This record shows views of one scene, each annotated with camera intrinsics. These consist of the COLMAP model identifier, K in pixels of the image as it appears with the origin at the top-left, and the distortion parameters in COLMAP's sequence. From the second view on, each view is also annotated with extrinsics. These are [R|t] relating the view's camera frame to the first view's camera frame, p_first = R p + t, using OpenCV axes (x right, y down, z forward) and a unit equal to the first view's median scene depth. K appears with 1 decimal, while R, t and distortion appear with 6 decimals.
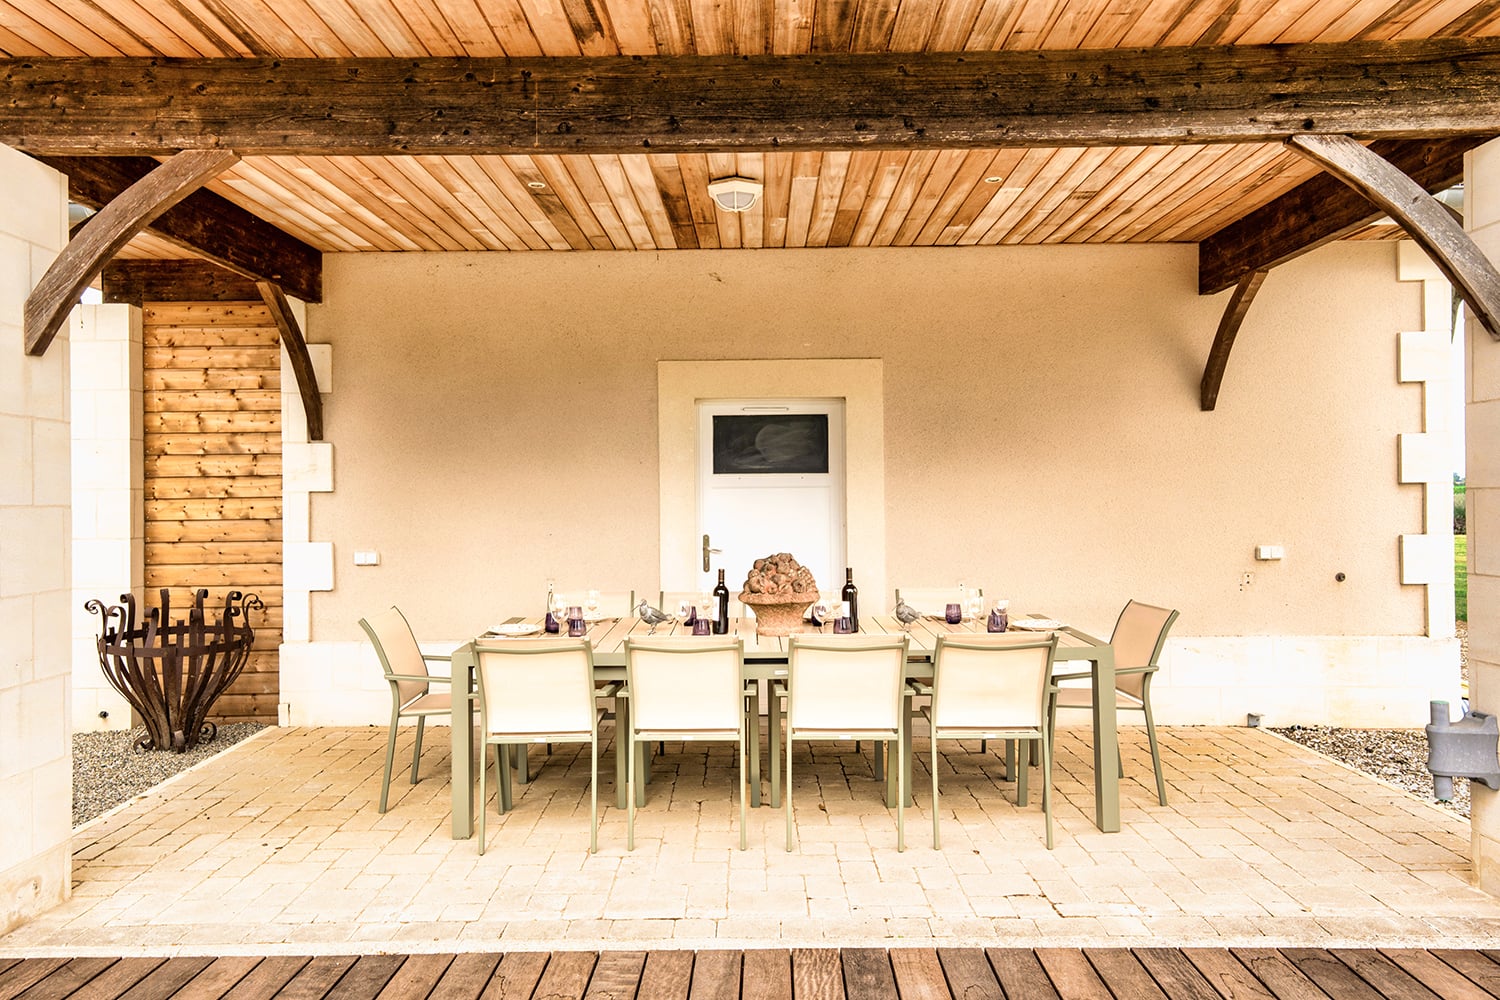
lens RADIAL K [[1063.7, 0, 750.0], [0, 1063.7, 500.0], [0, 0, 1]] dist [0.056037, -0.001204]
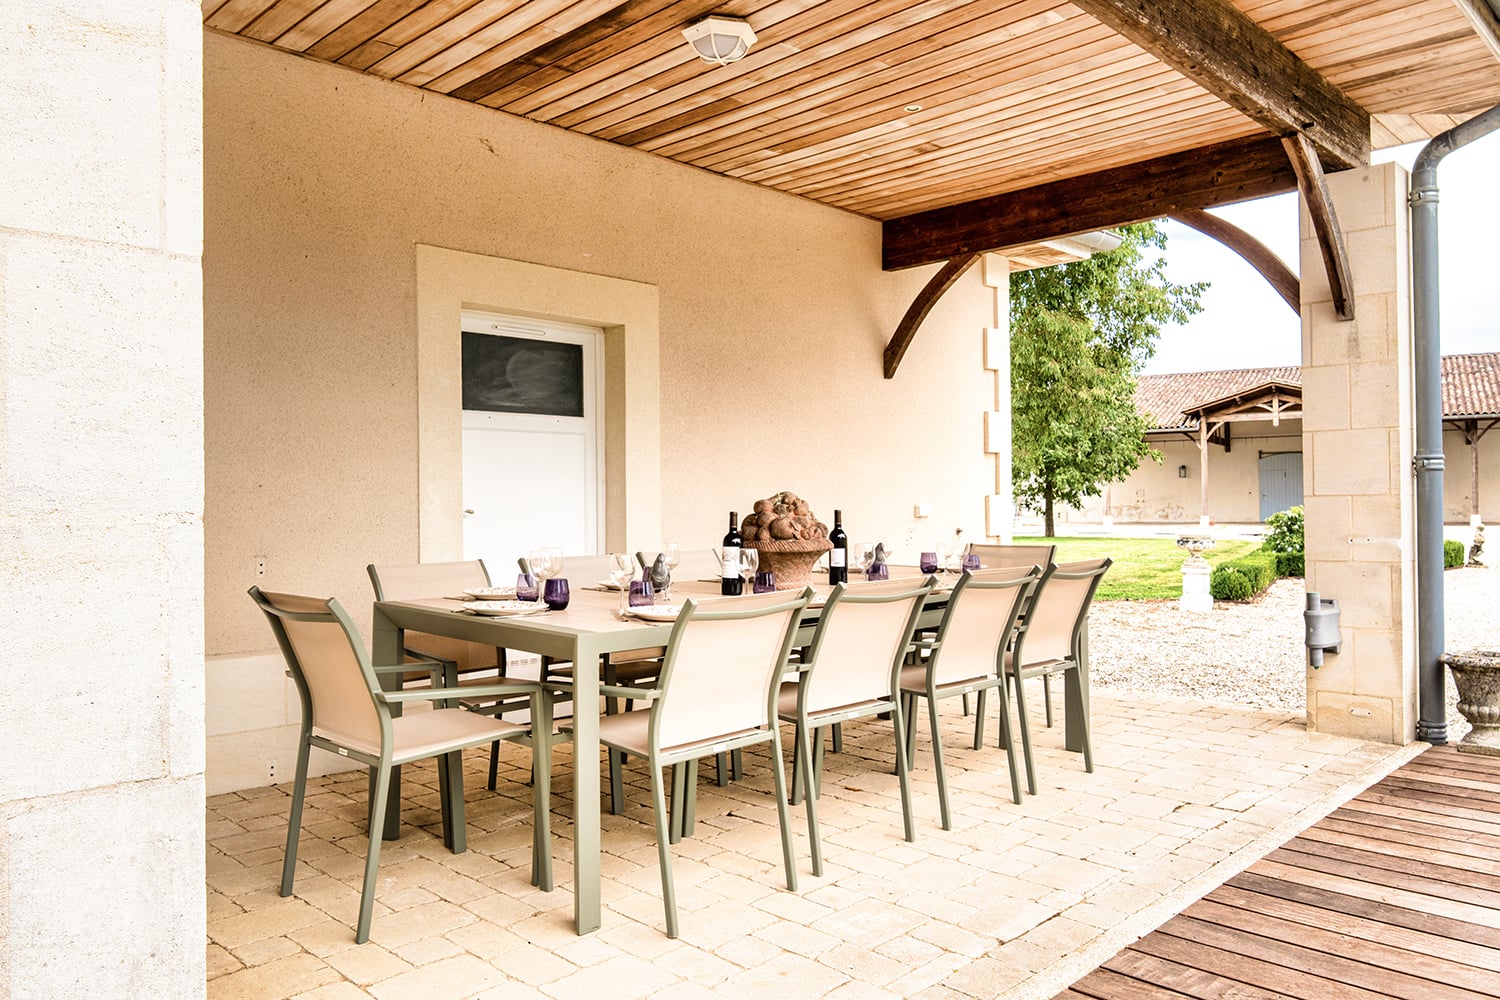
lens RADIAL K [[1103.8, 0, 750.0], [0, 1103.8, 500.0], [0, 0, 1]] dist [-0.000627, -0.001498]
pose [[0.692539, 0.004588, 0.721366, -0.466272], [0.006481, 0.999900, -0.012582, 0.051604], [-0.721352, 0.013389, 0.692440, 0.335510]]
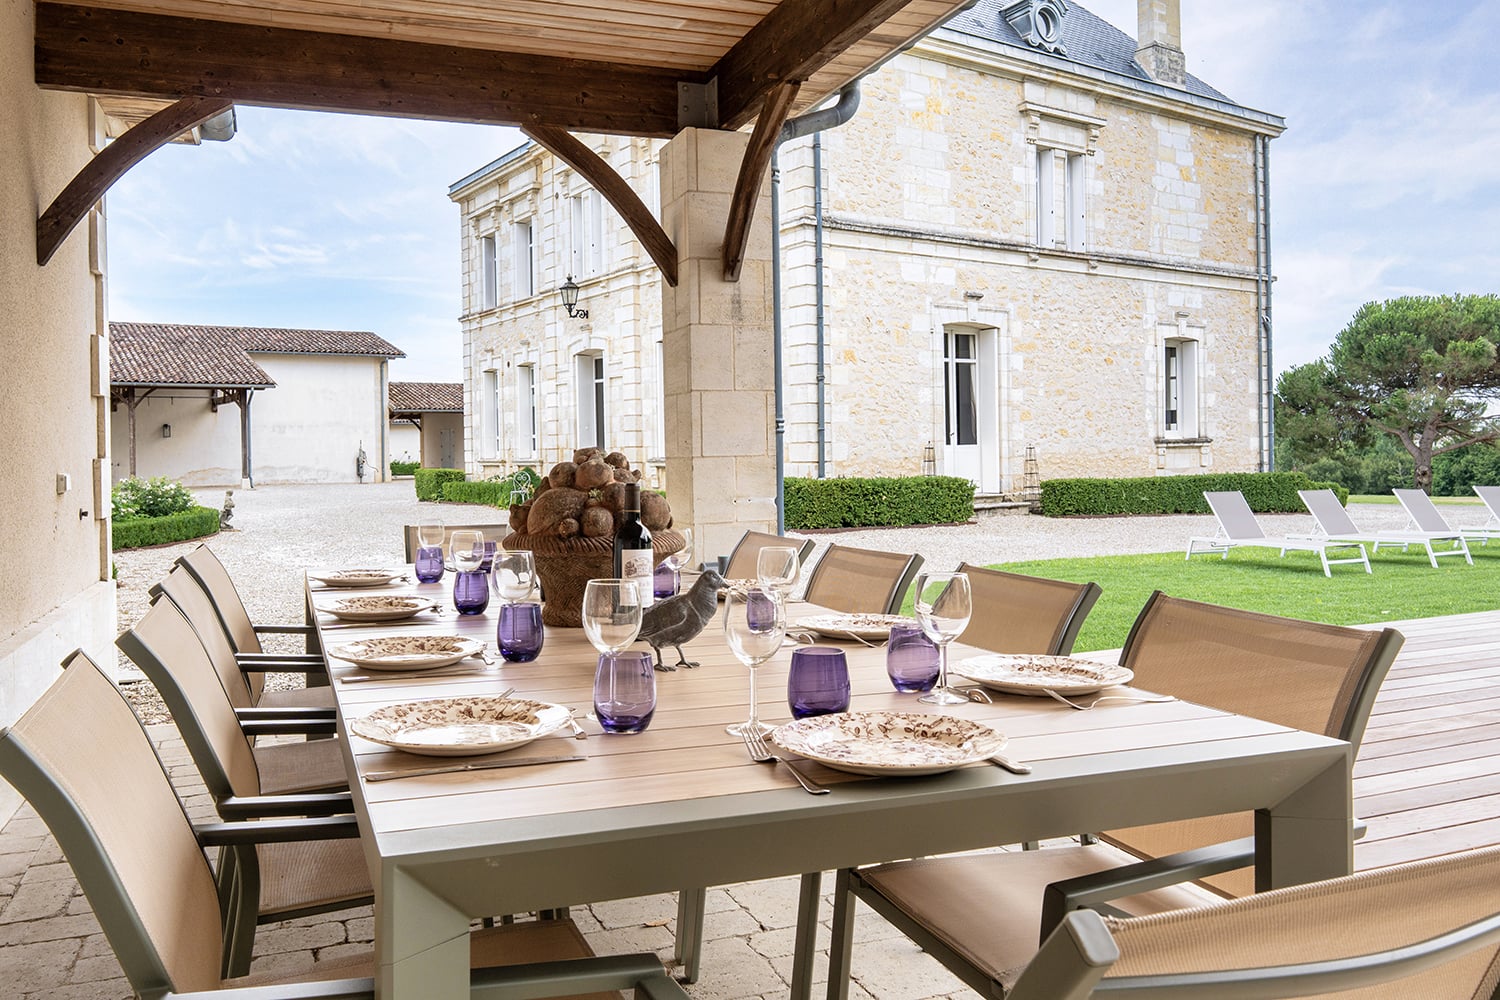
lens RADIAL K [[1116.1, 0, 747.3], [0, 1116.1, 458.6], [0, 0, 1]] dist [-0.003246, -0.002757]
pose [[-0.363676, 0.009330, 0.931479, -0.348502], [0.024968, 0.999688, -0.000265, 0.043042], [-0.931191, 0.023161, -0.363795, 0.850287]]
